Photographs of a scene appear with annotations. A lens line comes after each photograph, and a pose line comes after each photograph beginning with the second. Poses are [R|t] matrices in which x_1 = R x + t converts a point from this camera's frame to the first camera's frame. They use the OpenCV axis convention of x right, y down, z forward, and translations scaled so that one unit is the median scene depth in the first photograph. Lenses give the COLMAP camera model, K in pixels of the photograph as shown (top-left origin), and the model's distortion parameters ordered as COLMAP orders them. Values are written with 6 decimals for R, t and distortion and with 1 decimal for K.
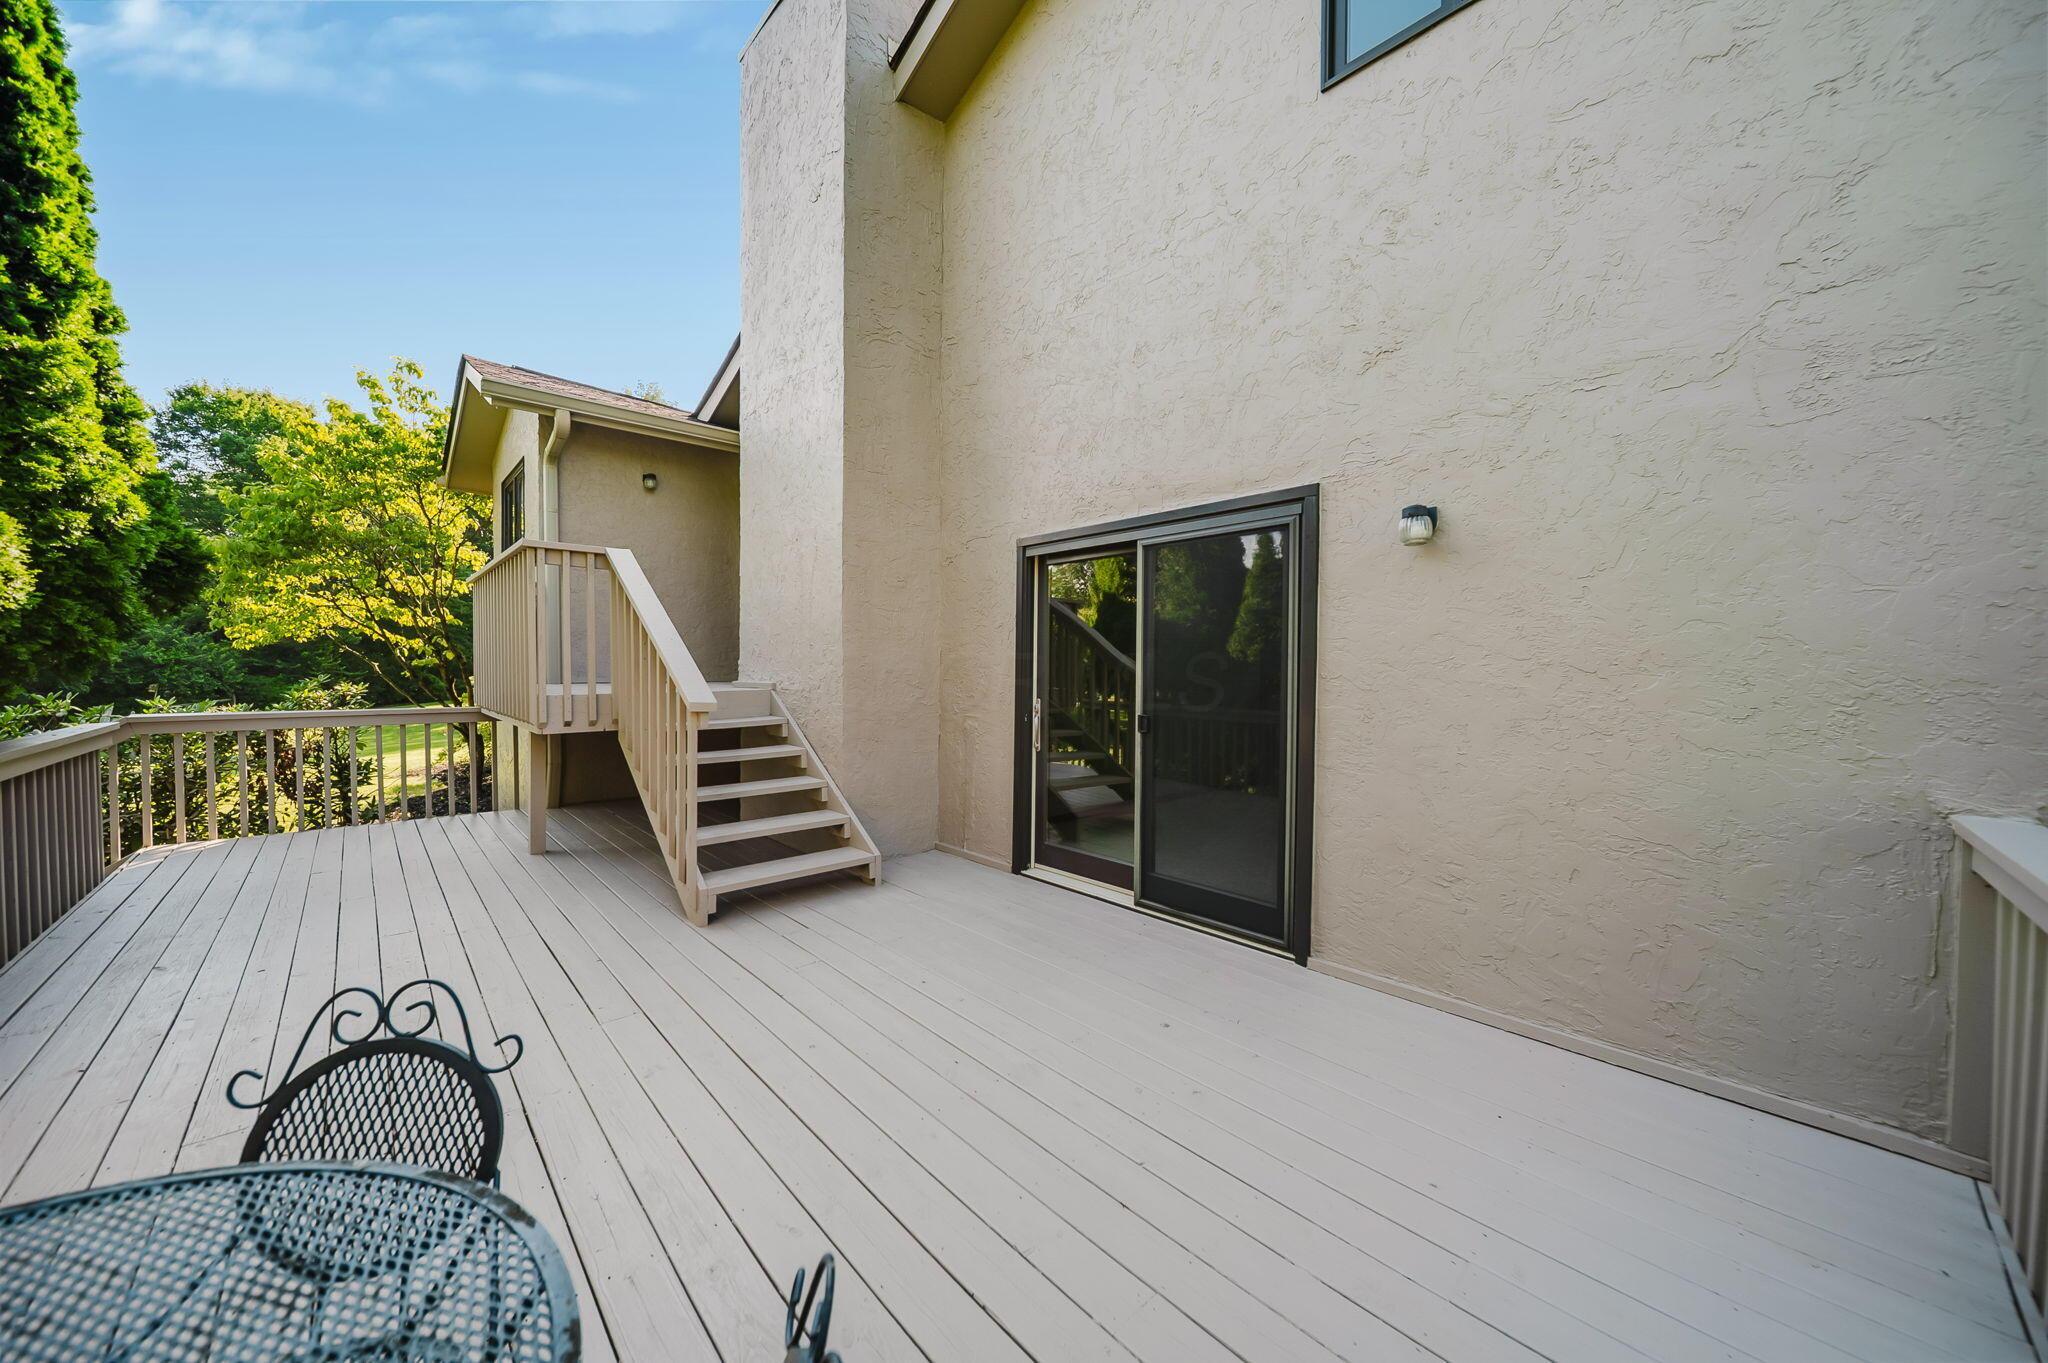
lens RADIAL K [[727.0, 0, 1024.0], [0, 727.0, 681.5], [0, 0, 1]] dist [-0.003674, -0.000567]
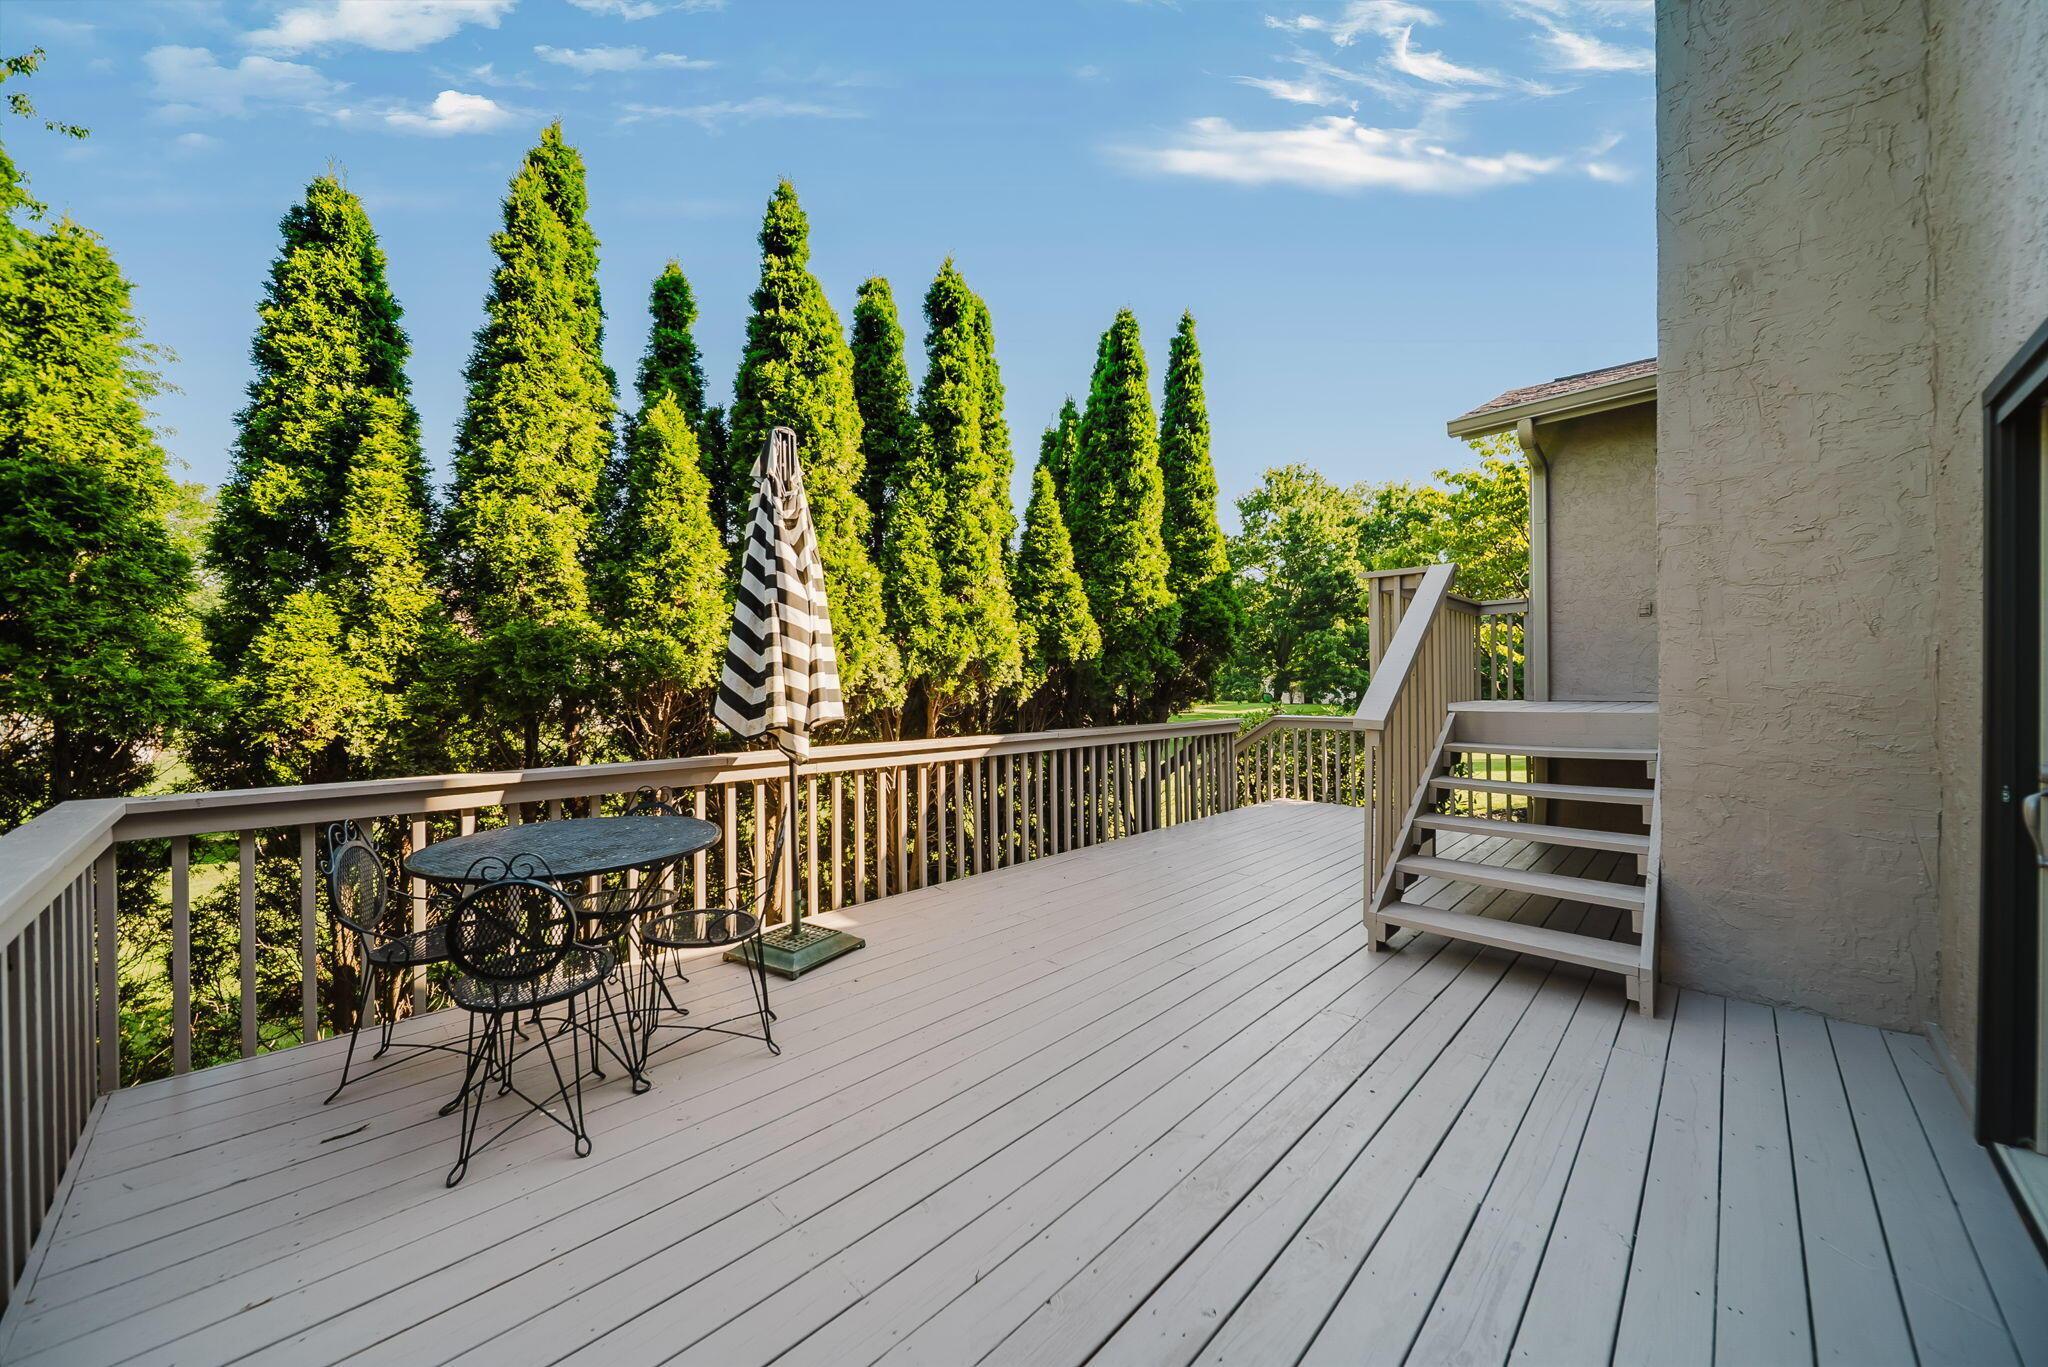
lens RADIAL K [[727.0, 0, 1024.0], [0, 727.0, 683.5], [0, 0, 1]] dist [-0.003674, -0.000567]
pose [[0.035667, -0.008378, -0.999329, 0.468222], [-0.014652, 0.999853, -0.008906, -0.003271], [0.999256, 0.014960, 0.035539, 0.455001]]
